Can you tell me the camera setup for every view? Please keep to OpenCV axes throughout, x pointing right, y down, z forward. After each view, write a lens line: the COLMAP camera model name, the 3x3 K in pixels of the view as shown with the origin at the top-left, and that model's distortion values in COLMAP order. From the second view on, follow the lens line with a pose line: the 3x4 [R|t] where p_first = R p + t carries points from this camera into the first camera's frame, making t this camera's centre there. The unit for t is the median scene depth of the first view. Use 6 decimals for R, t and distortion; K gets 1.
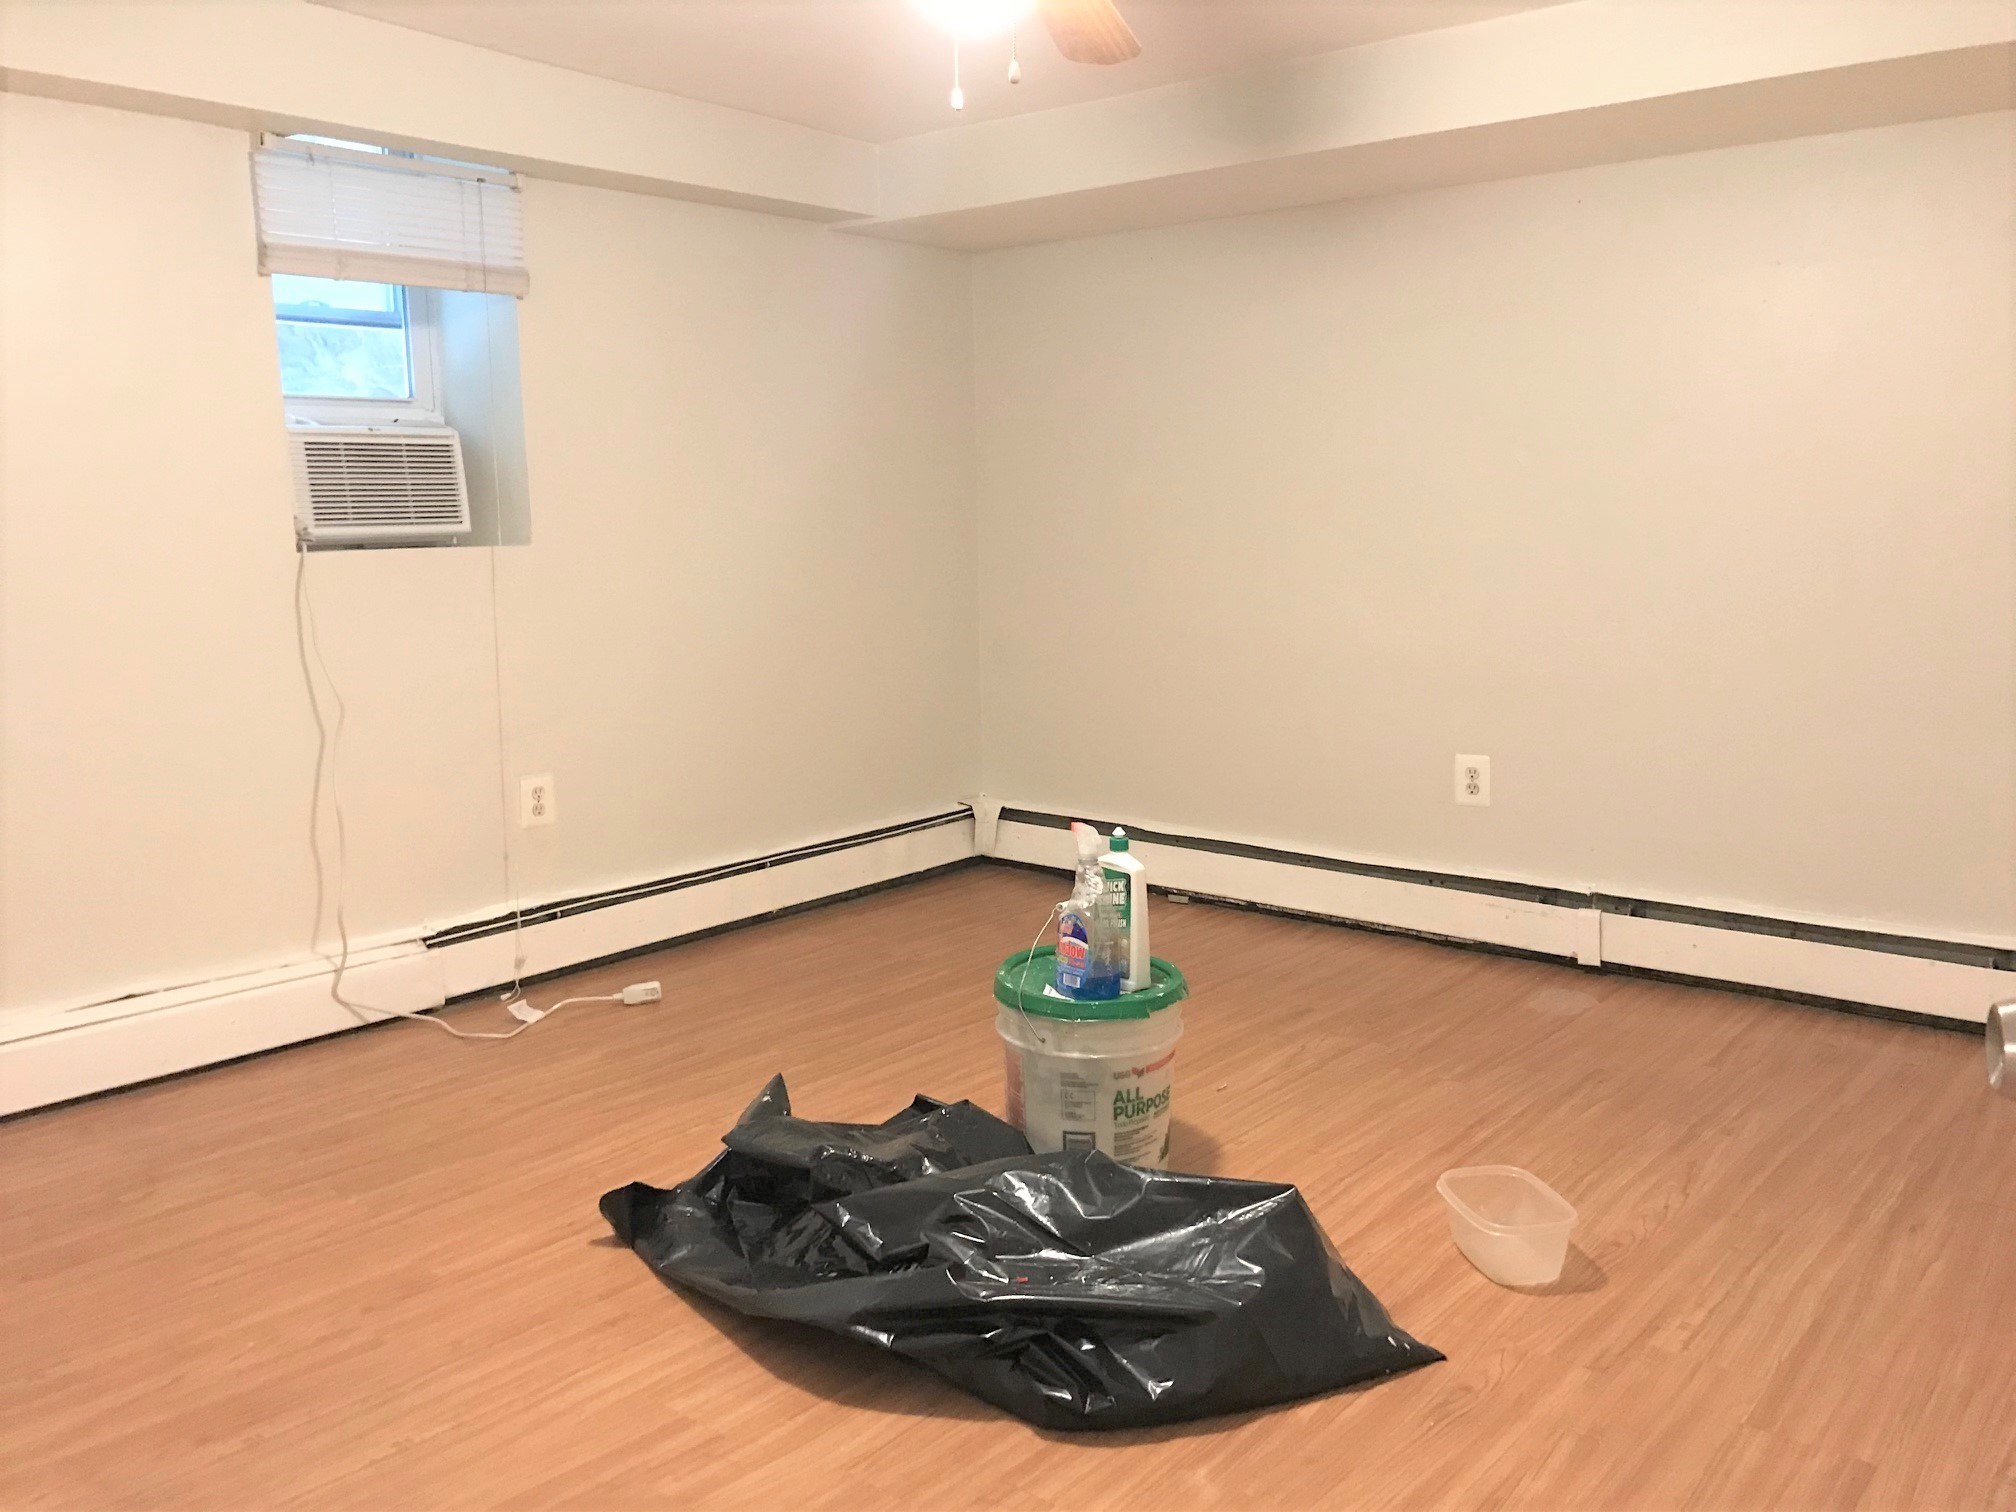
lens RADIAL K [[1659.1, 0, 1006.6], [0, 1659.1, 720.1], [0, 0, 1]] dist [0.011393, 0.000832]
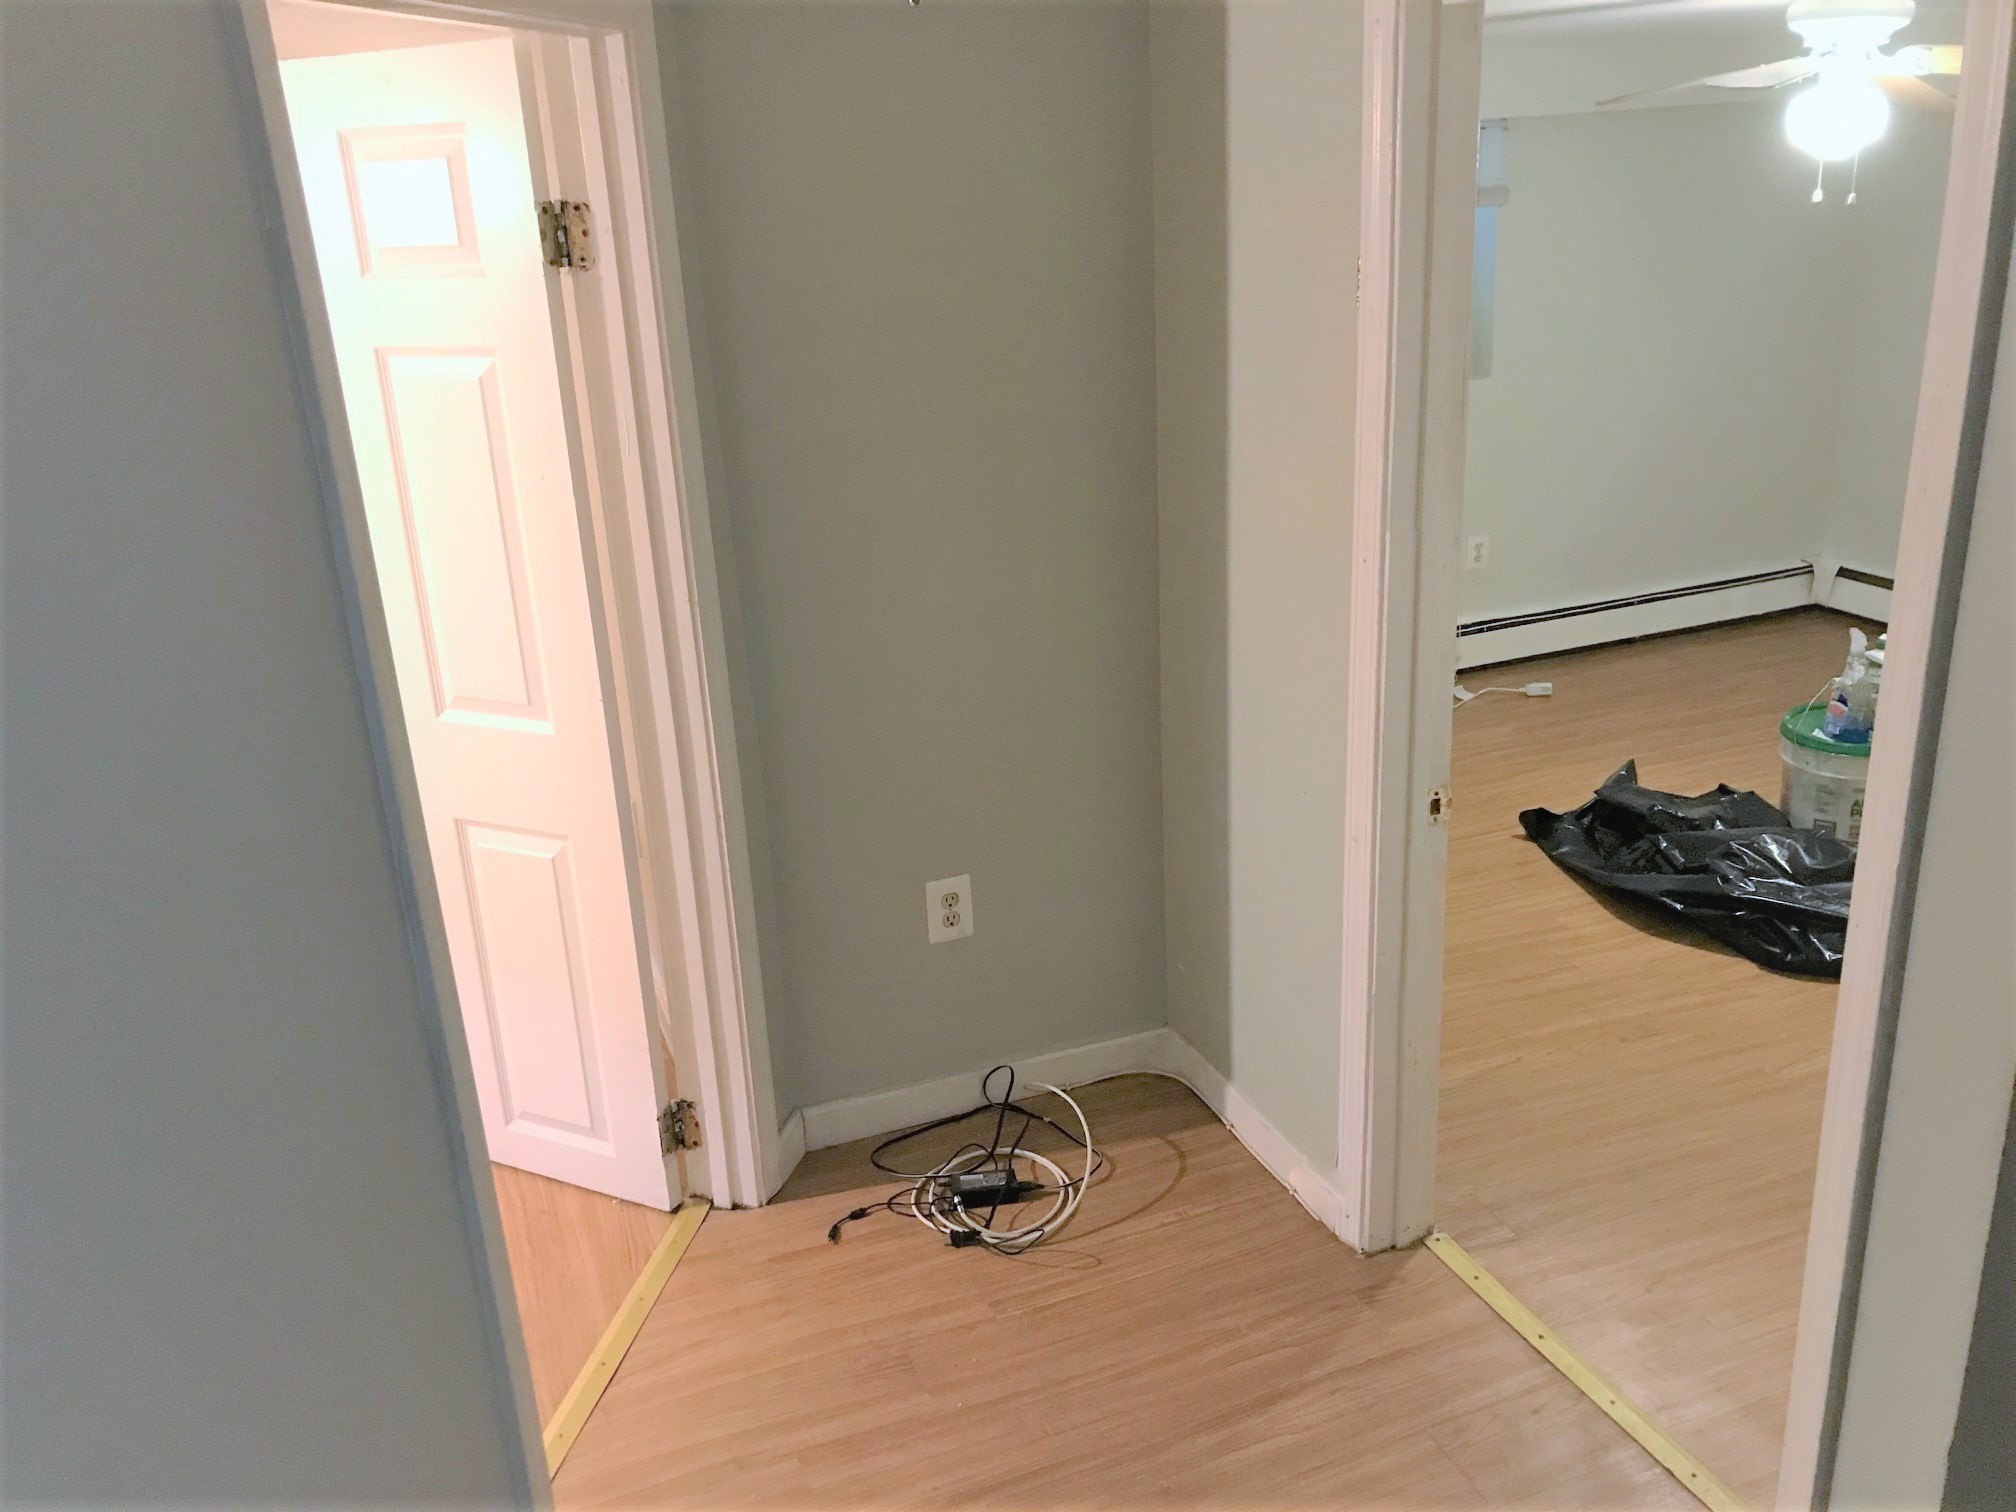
lens RADIAL K [[1659.1, 0, 1006.6], [0, 1659.1, 720.1], [0, 0, 1]] dist [0.011393, 0.000832]
pose [[0.876295, 0.130402, -0.463791, 0.087649], [-0.027255, 0.974549, 0.222513, -0.193129], [0.481004, -0.182346, 0.857546, -0.782667]]
